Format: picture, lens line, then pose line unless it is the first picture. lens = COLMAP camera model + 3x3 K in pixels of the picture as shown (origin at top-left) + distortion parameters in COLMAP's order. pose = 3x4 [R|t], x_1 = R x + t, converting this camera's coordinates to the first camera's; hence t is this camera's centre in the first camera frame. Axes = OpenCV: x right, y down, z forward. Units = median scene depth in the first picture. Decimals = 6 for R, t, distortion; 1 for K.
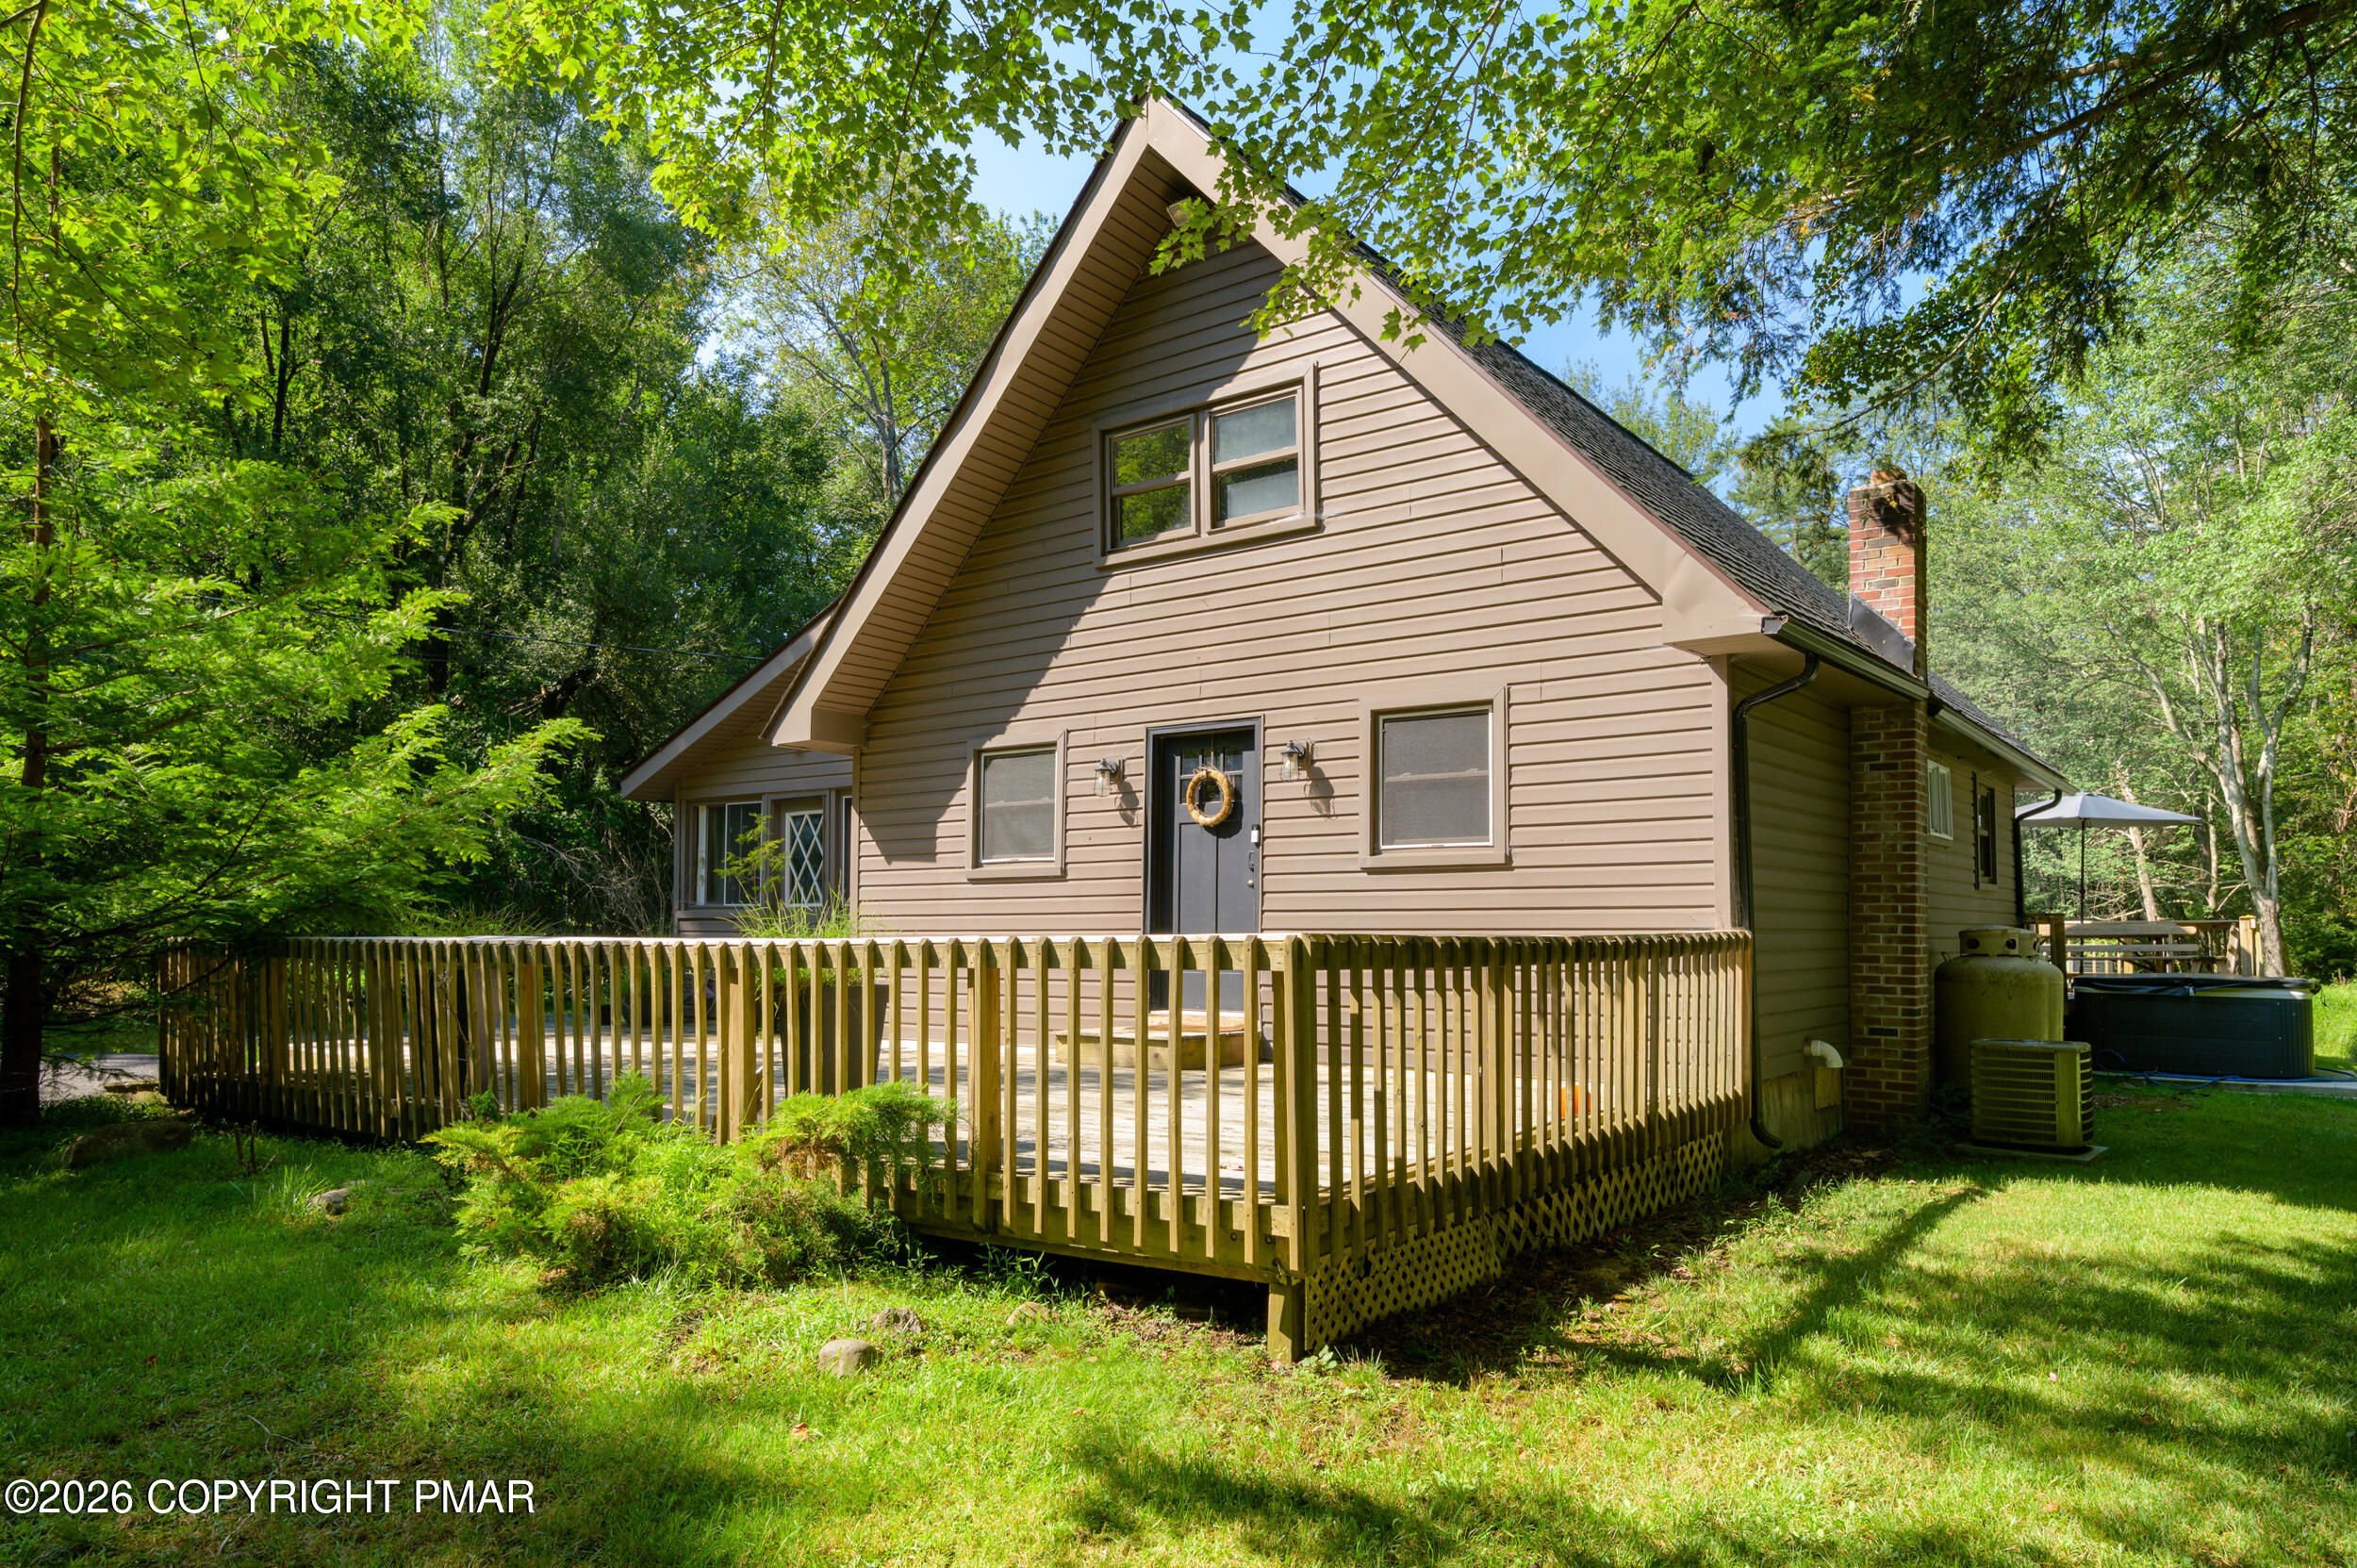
lens RADIAL K [[1481.4, 0, 1175.4], [0, 1481.4, 860.2], [0, 0, 1]] dist [-0.028151, -0.000372]
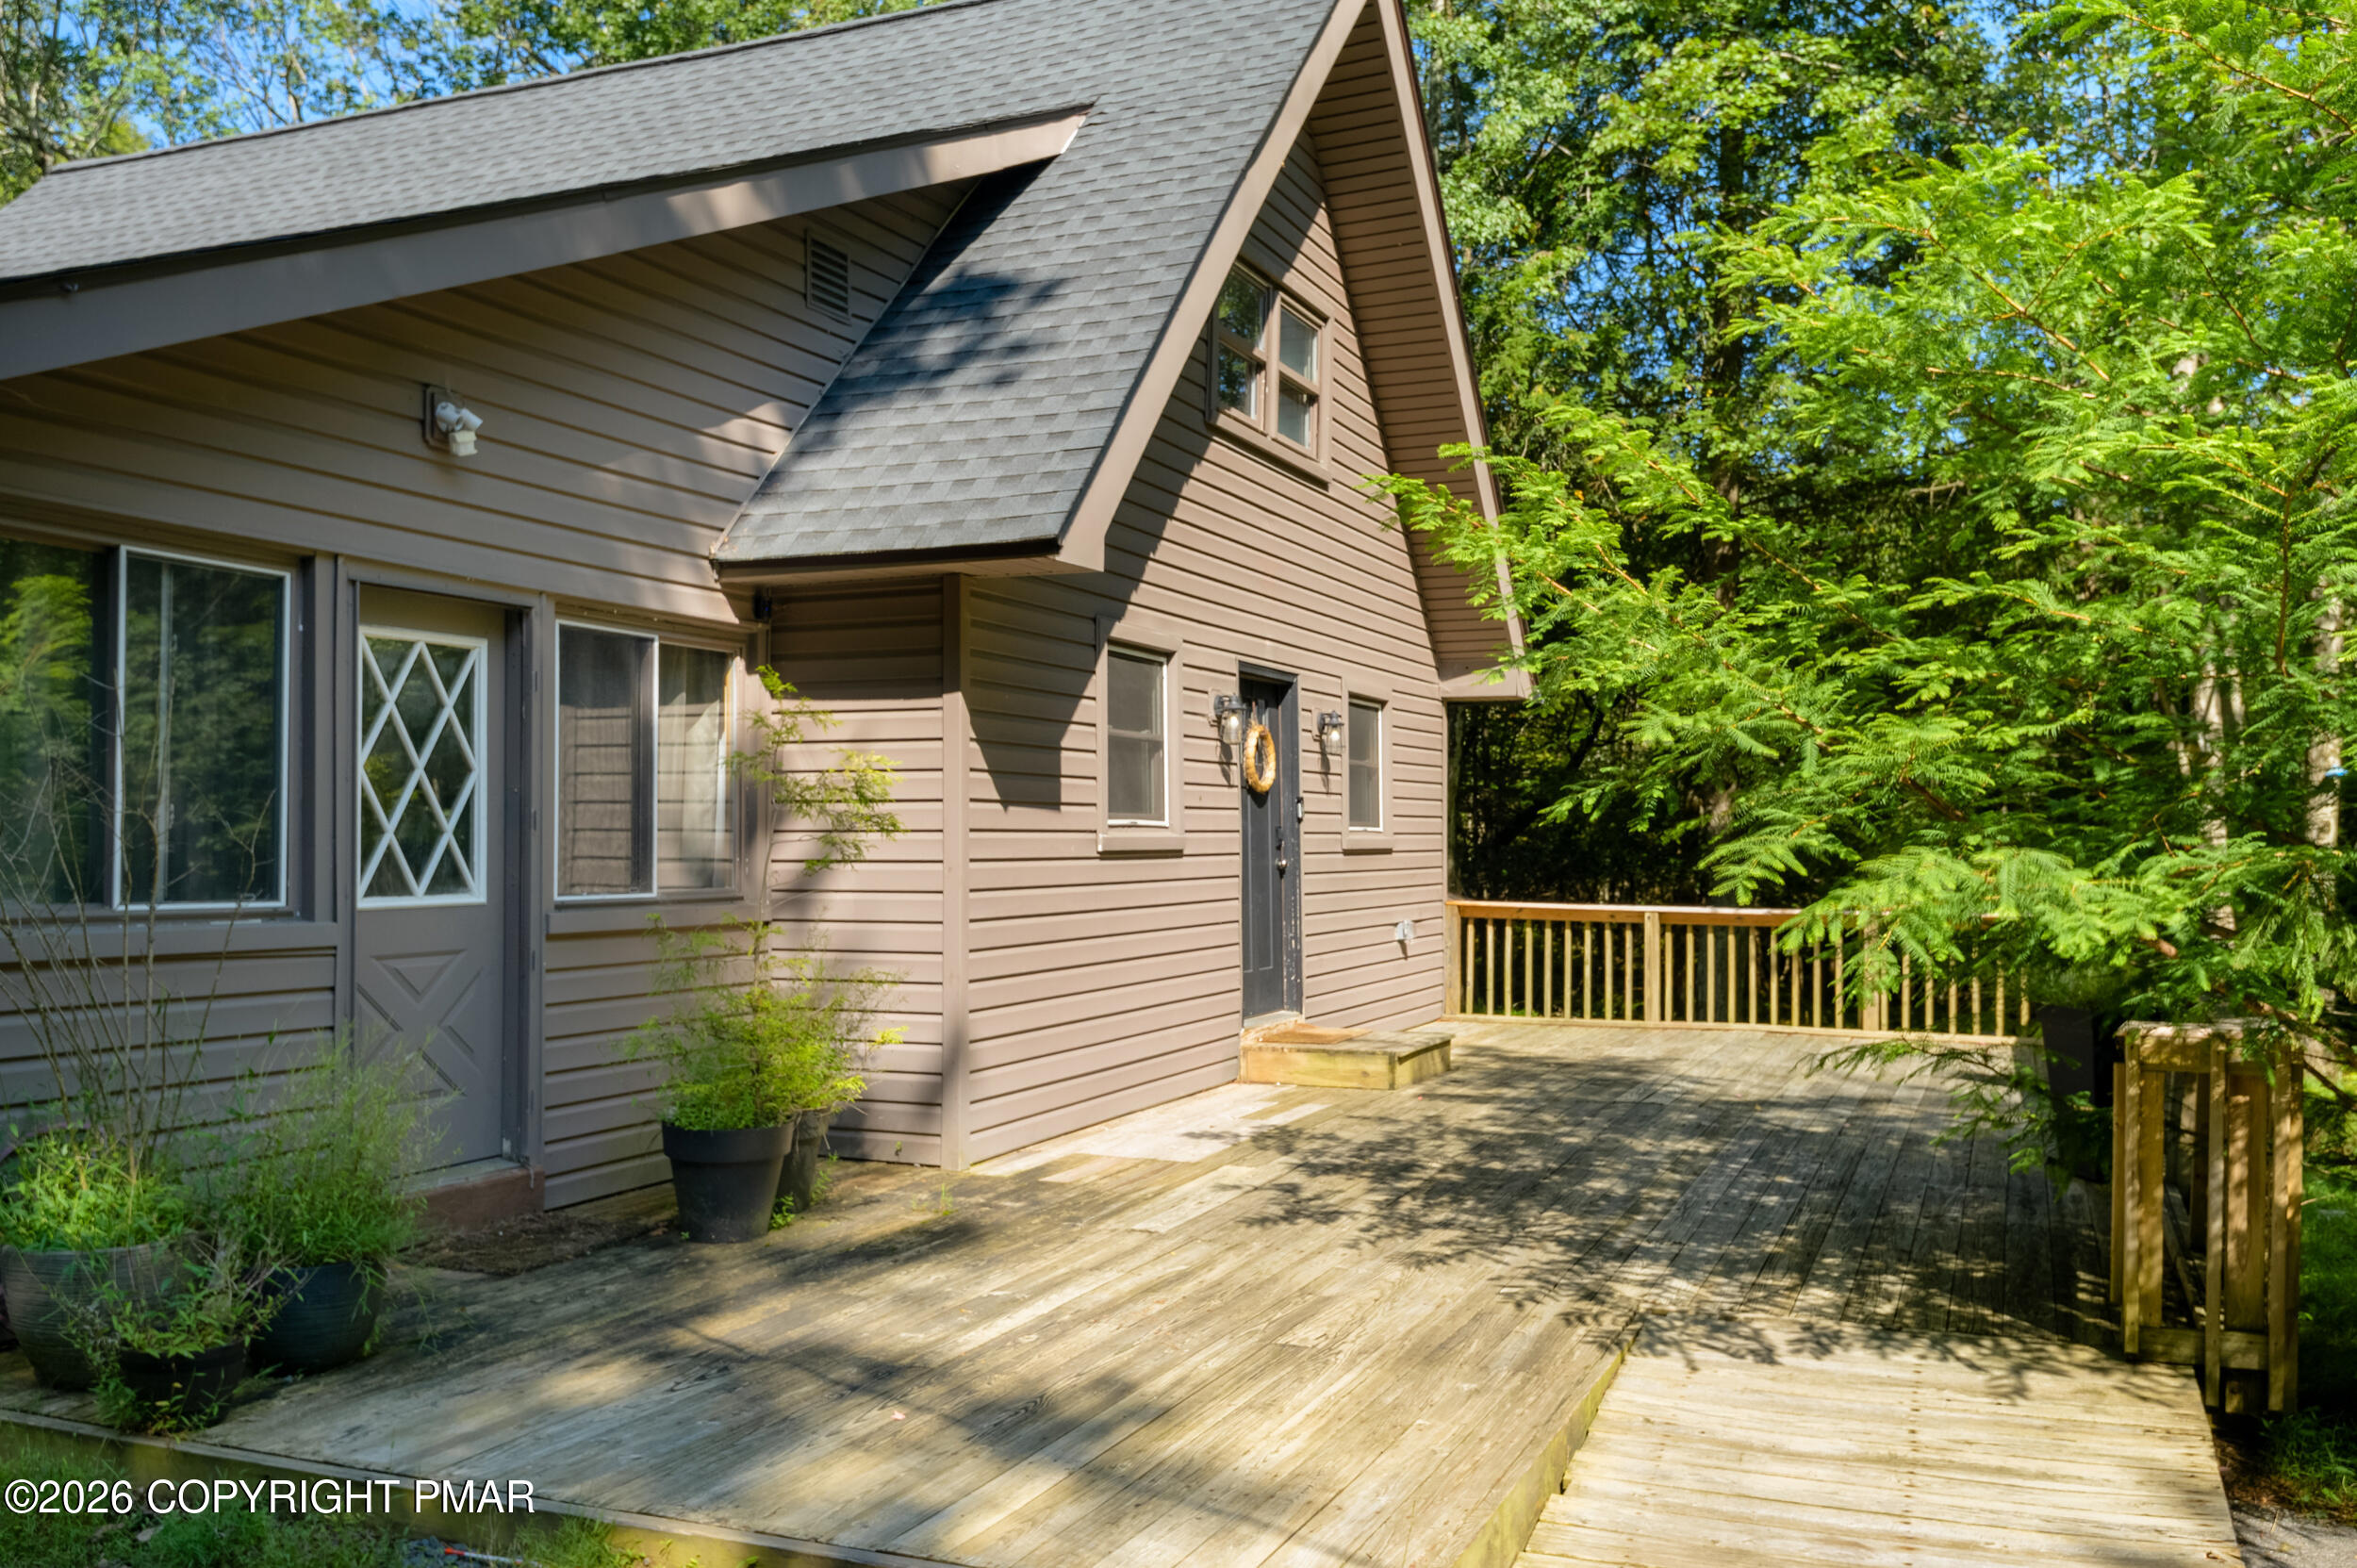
lens RADIAL K [[1936.3, 0, 1178.5], [0, 1936.3, 784.0], [0, 0, 1]] dist [0.029077, -0.000967]
pose [[-0.200700, 0.035640, 0.979004, -1.036408], [-0.043524, 0.998027, -0.045255, 0.022997], [-0.978686, -0.051693, -0.198752, 1.271579]]
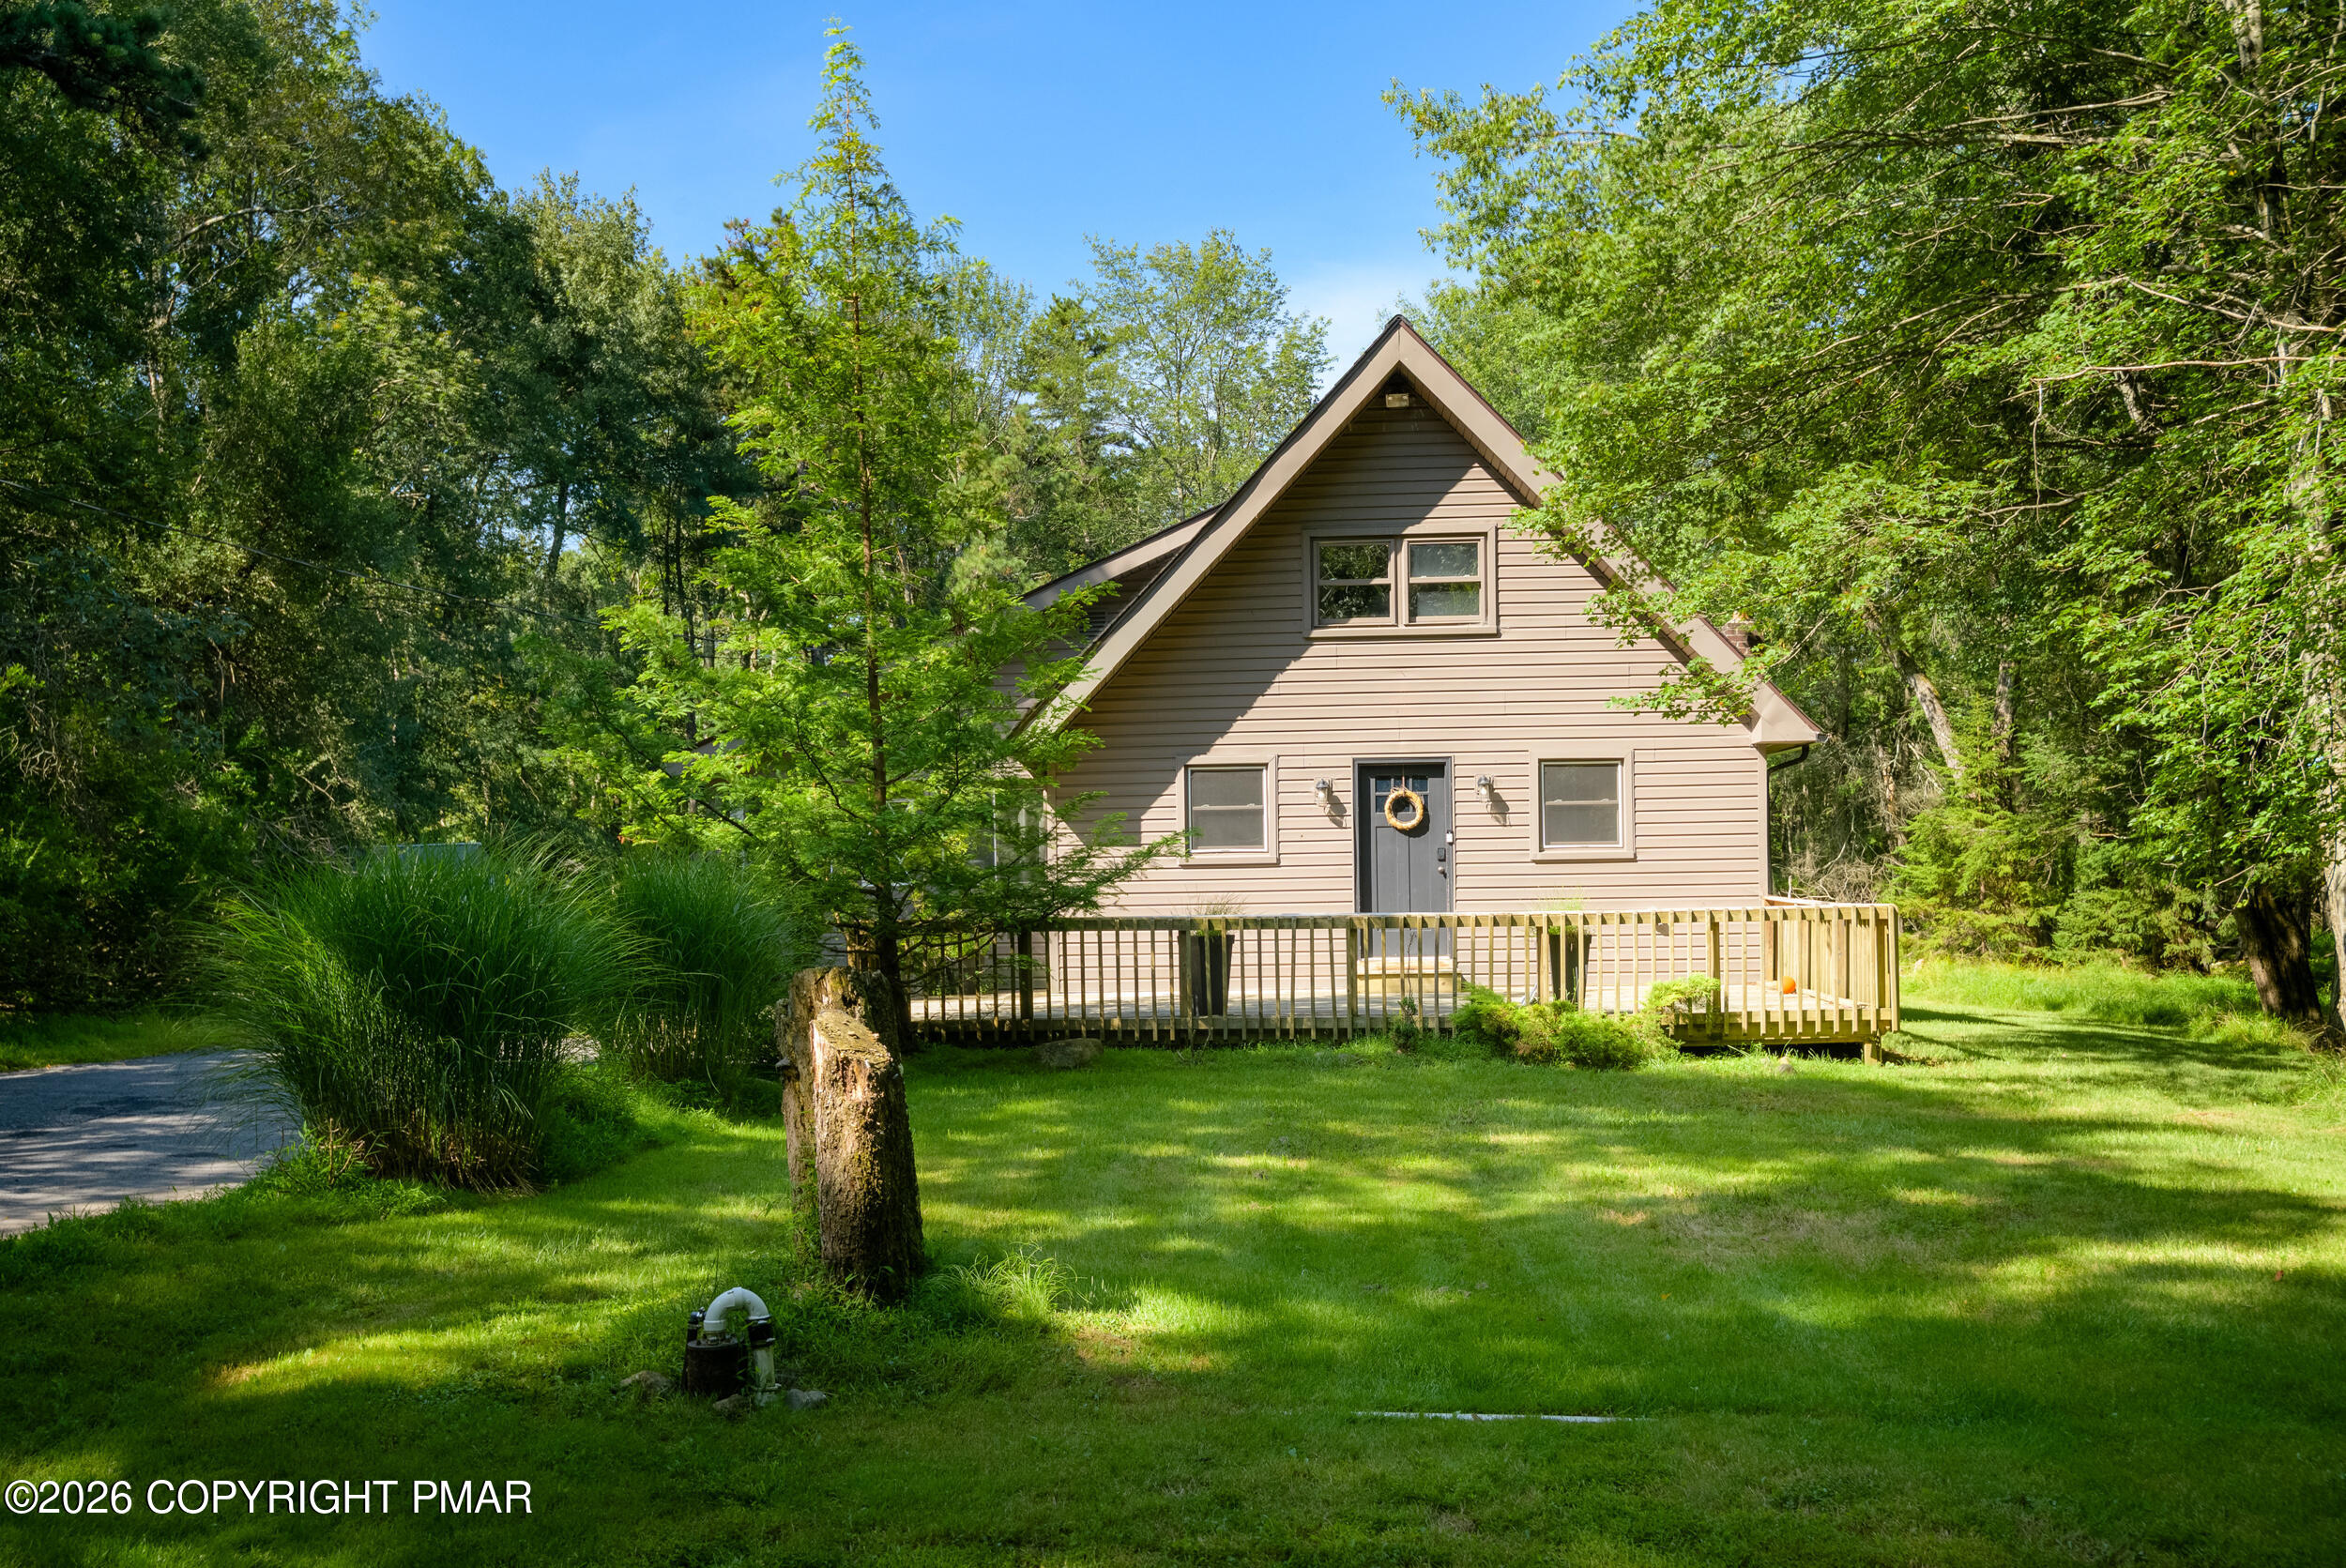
lens RADIAL K [[2367.0, 0, 1173.0], [0, 2367.0, 784.0], [0, 0, 1]] dist [0.007209, 0.004005]
pose [[0.843745, 0.009700, 0.536656, -1.414934], [-0.012499, 0.999921, 0.001577, -0.068589], [-0.536598, -0.008038, 0.843800, -0.826115]]
